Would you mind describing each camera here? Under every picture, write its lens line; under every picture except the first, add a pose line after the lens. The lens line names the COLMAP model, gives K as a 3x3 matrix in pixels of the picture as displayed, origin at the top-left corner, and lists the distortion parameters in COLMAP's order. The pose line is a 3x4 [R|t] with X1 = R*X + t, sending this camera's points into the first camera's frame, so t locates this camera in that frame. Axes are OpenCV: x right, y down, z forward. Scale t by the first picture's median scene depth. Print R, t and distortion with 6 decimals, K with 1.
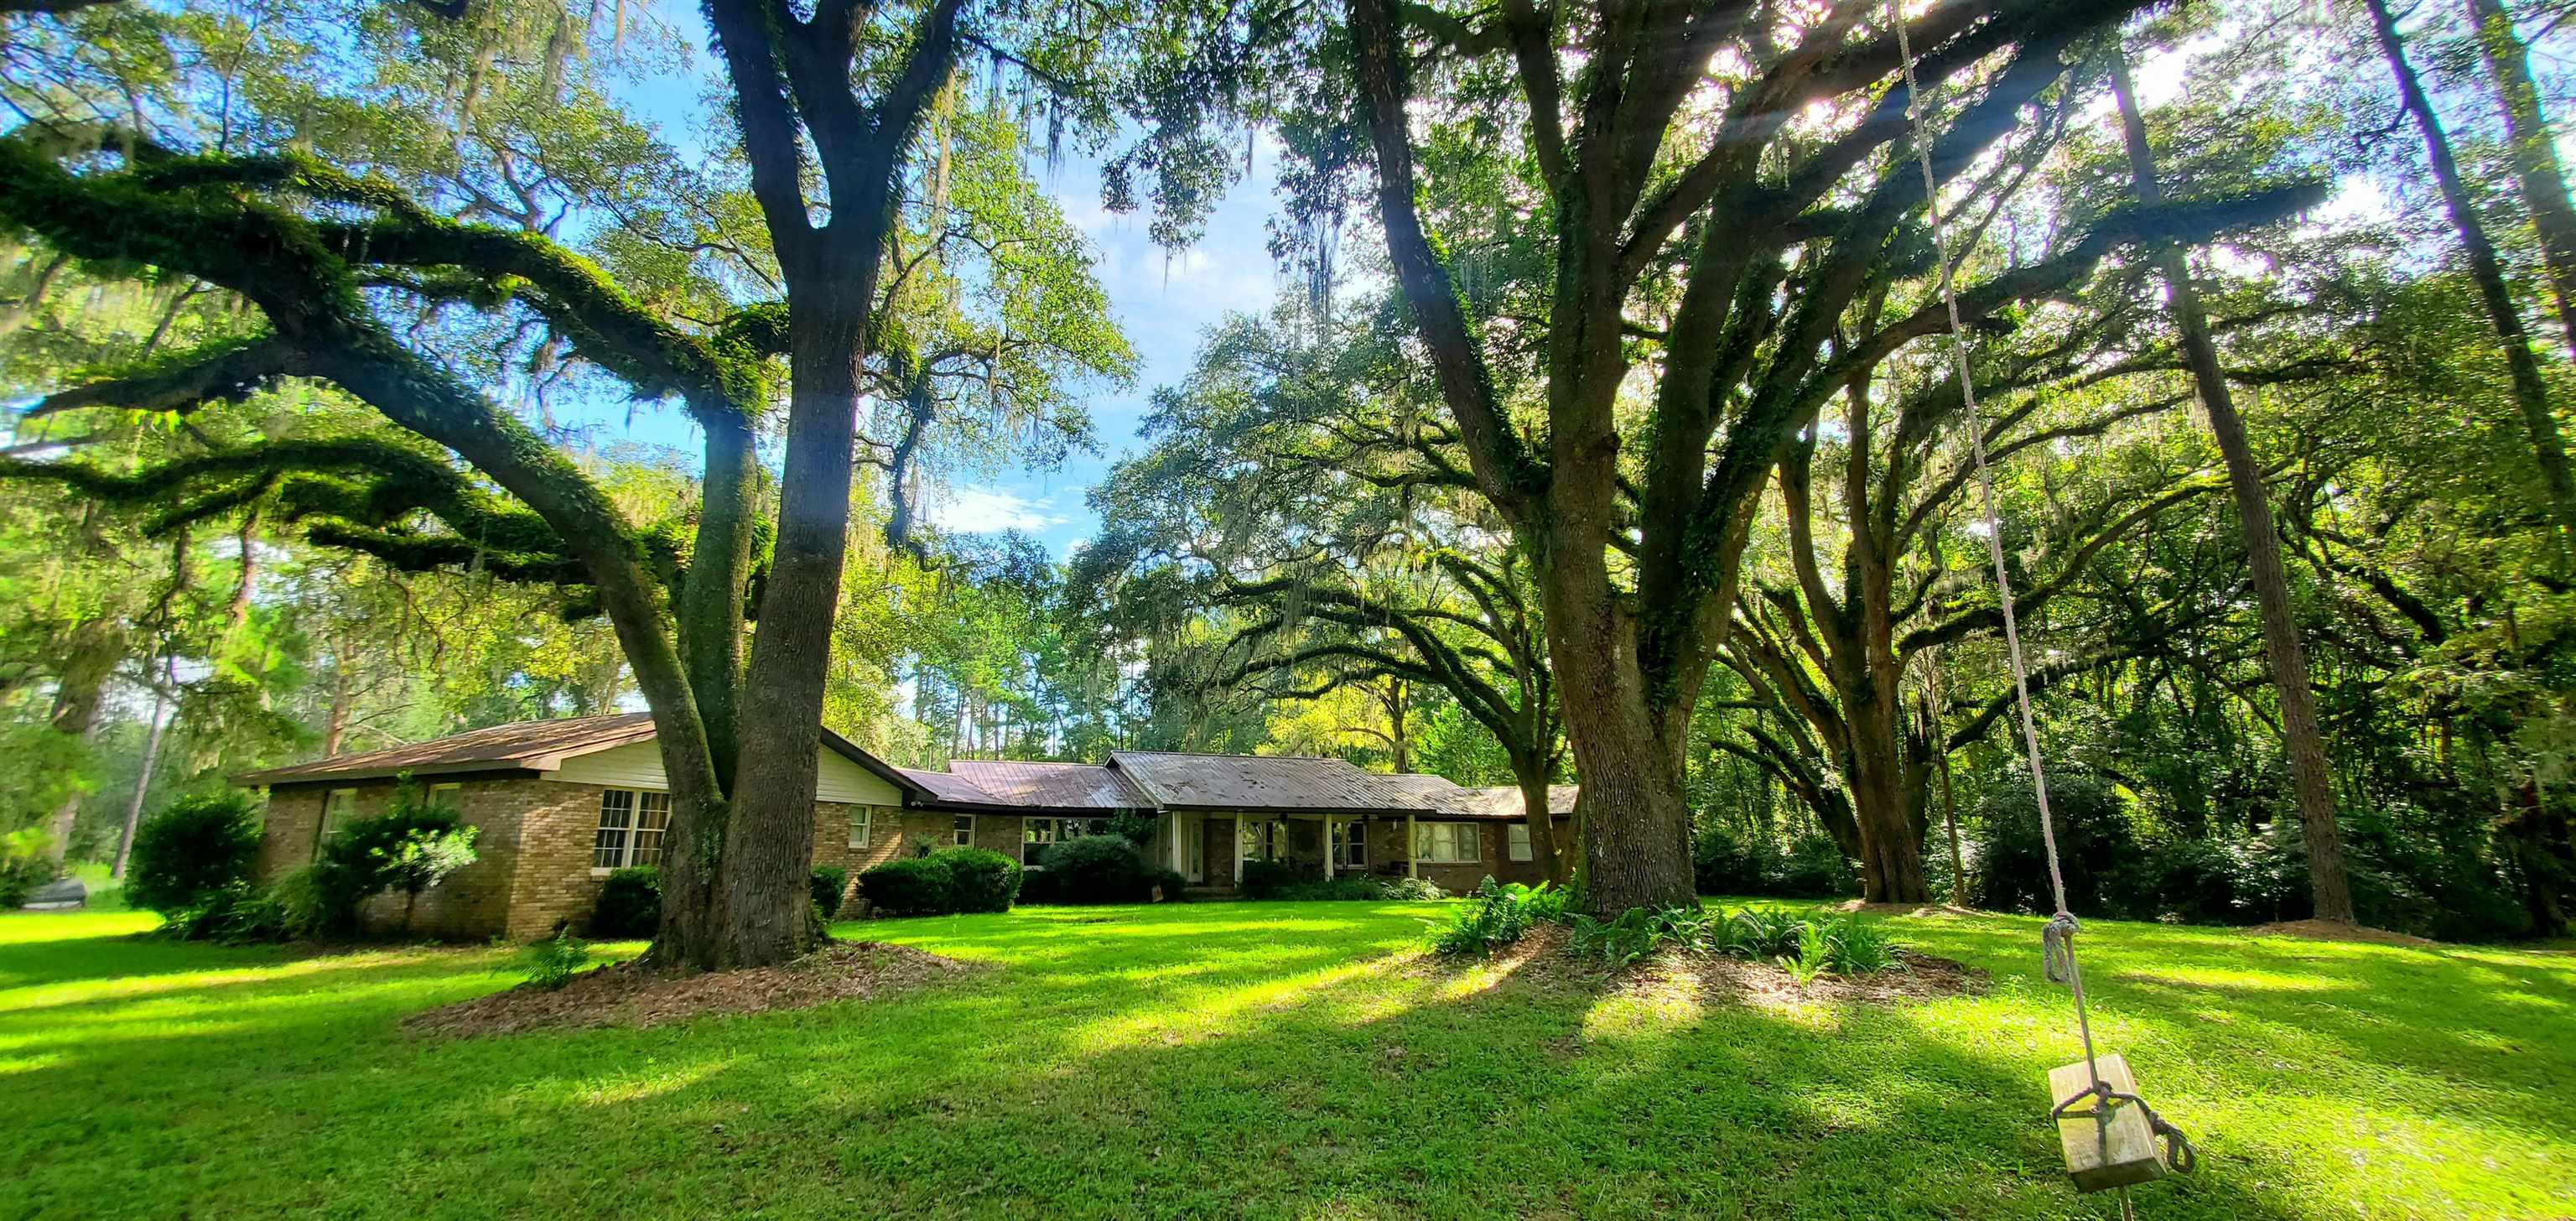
lens RADIAL K [[1013.2, 0, 1288.0], [0, 1013.2, 610.5], [0, 0, 1]] dist [0.006848, 0.000108]
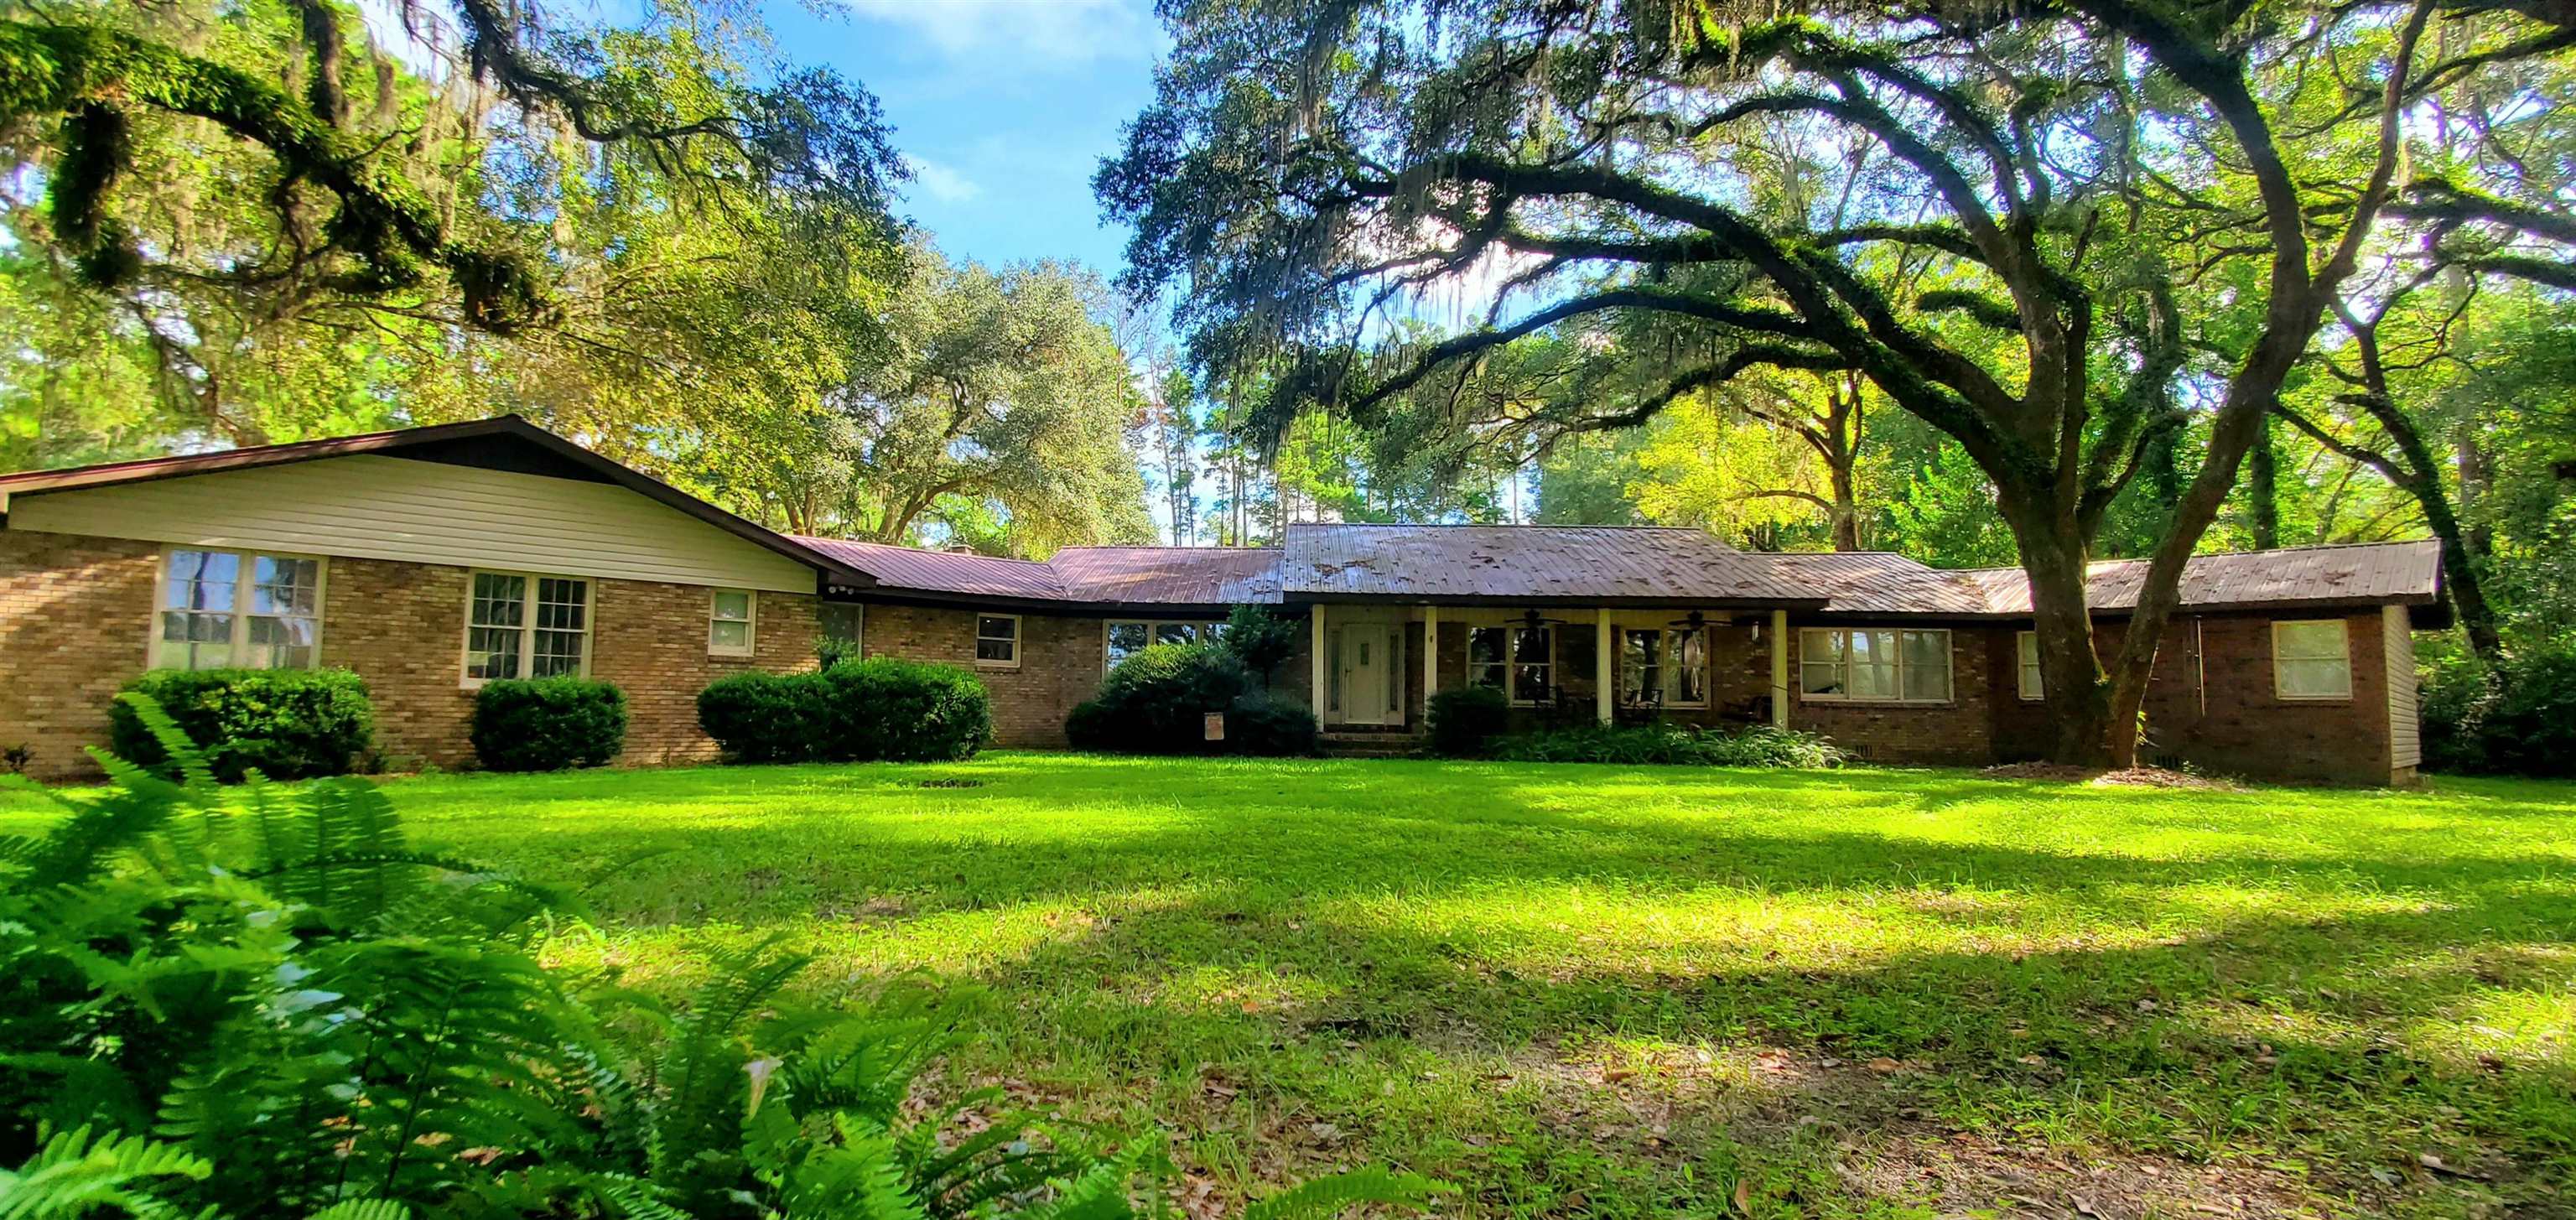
lens RADIAL K [[1172.0, 0, 1288.0], [0, 1172.0, 610.0], [0, 0, 1]] dist [0.010739, 0.000146]
pose [[0.909528, -0.011939, -0.415470, 0.143112], [0.080403, 0.985761, 0.147687, 0.088921], [0.407791, -0.167730, 0.897537, 0.340556]]
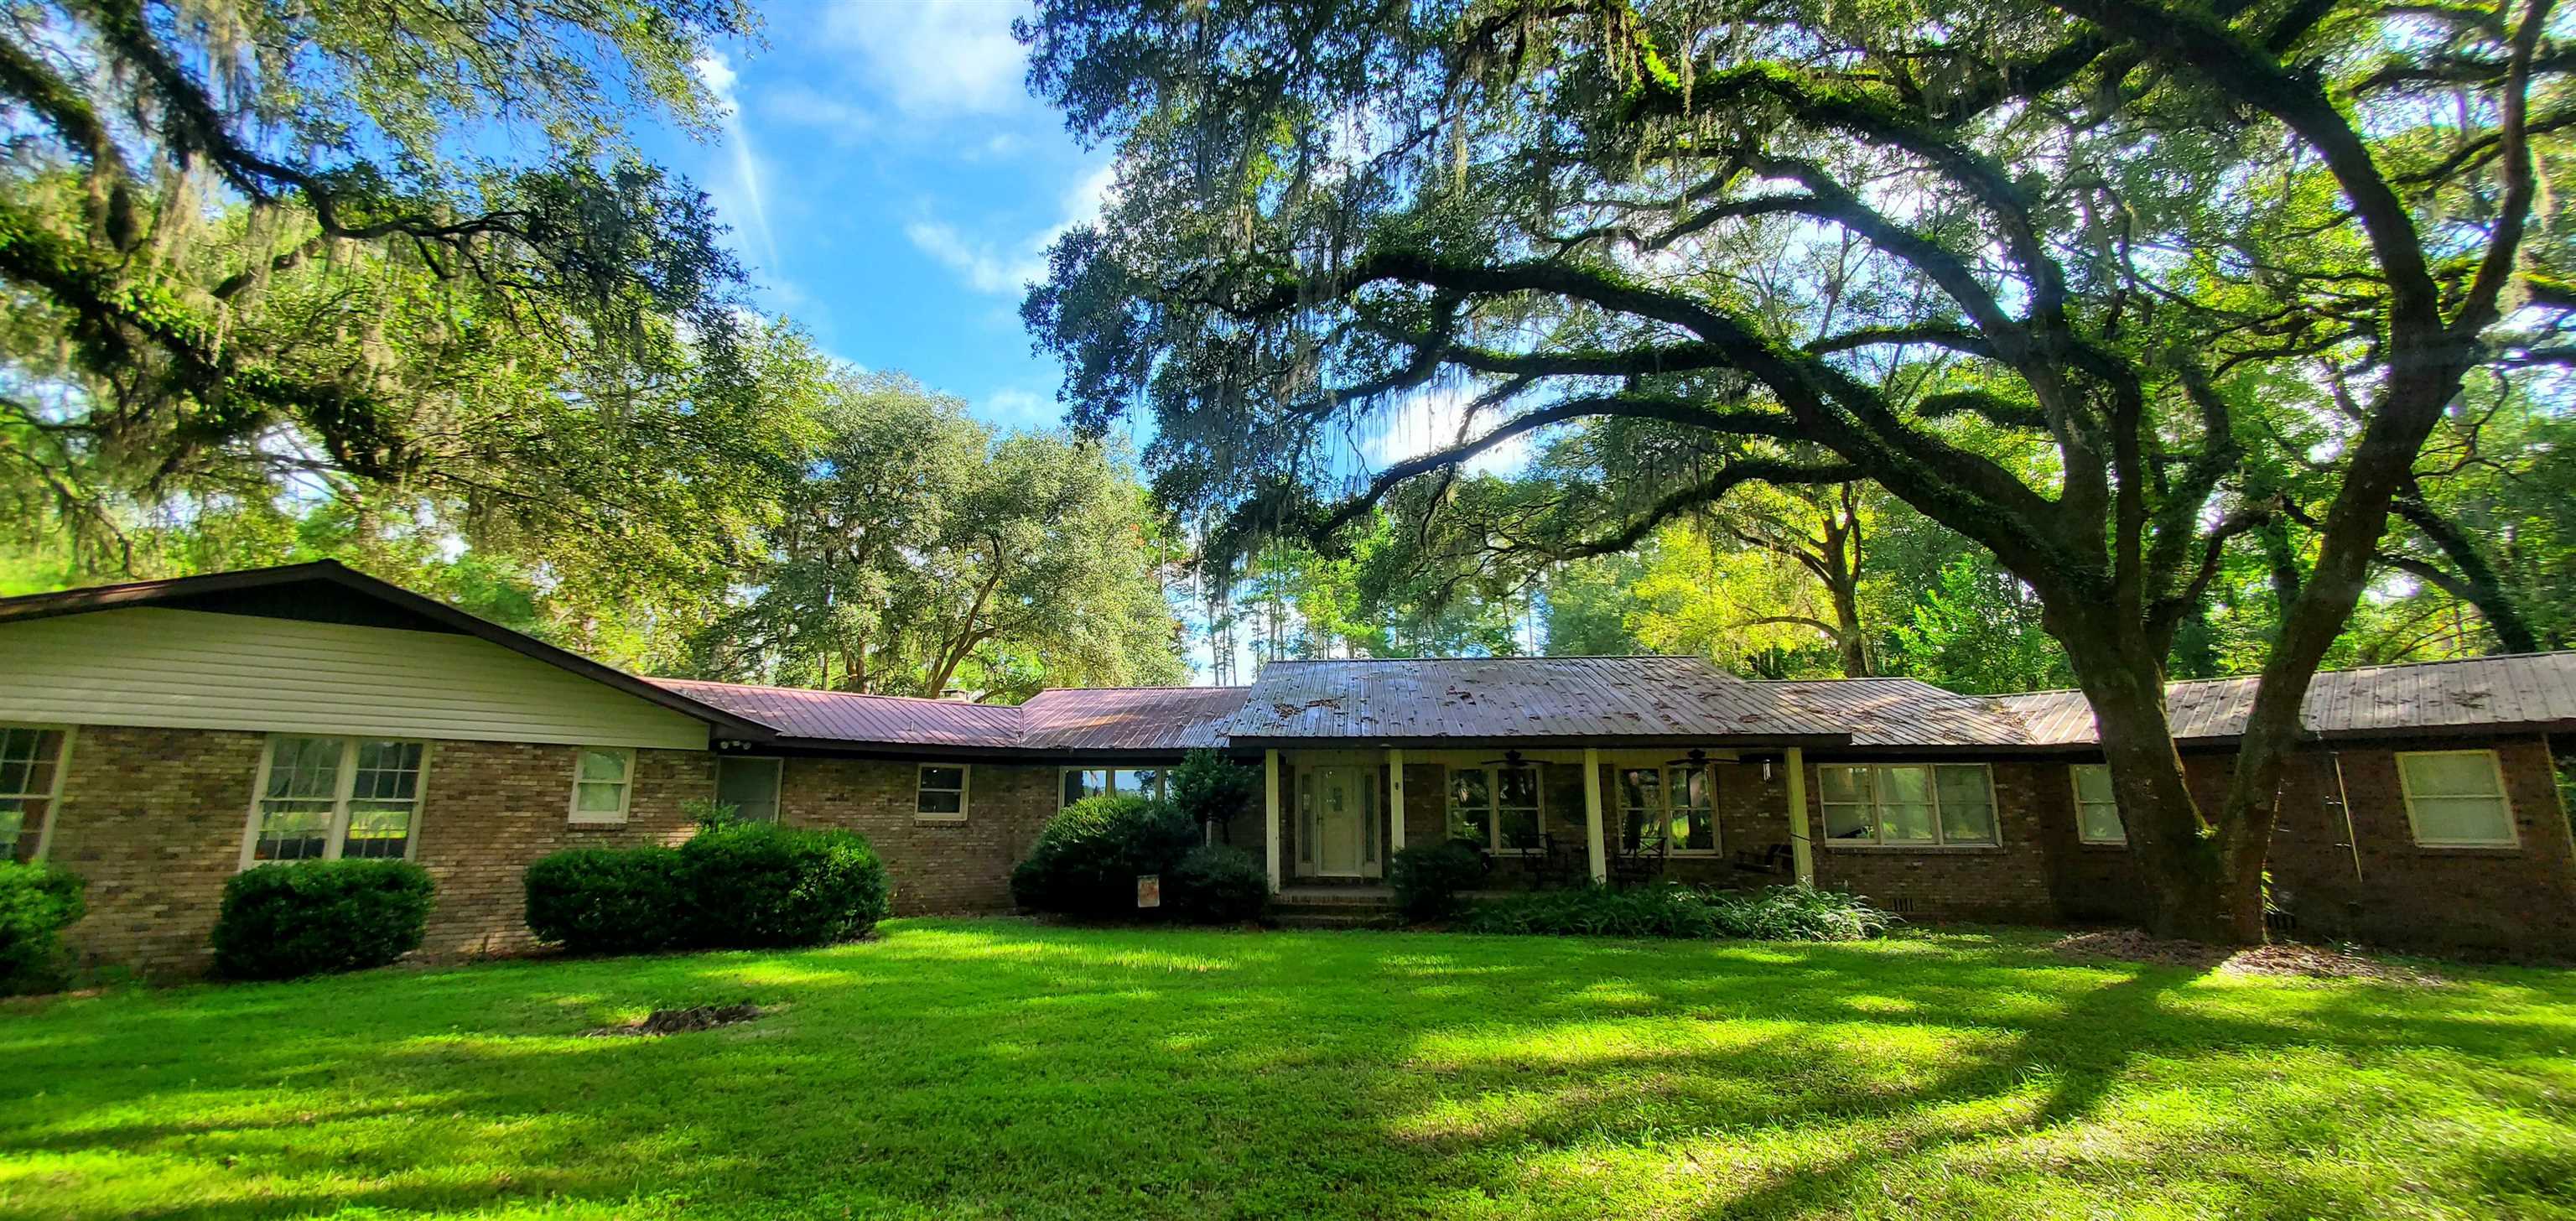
lens RADIAL K [[1013.2, 0, 1288.0], [0, 1013.2, 610.5], [0, 0, 1]] dist [0.006848, 0.000108]
pose [[0.883488, -0.085555, -0.460575, 0.136899], [0.106589, 0.994106, 0.019801, 0.103913], [0.456166, -0.066586, 0.887400, 0.480726]]
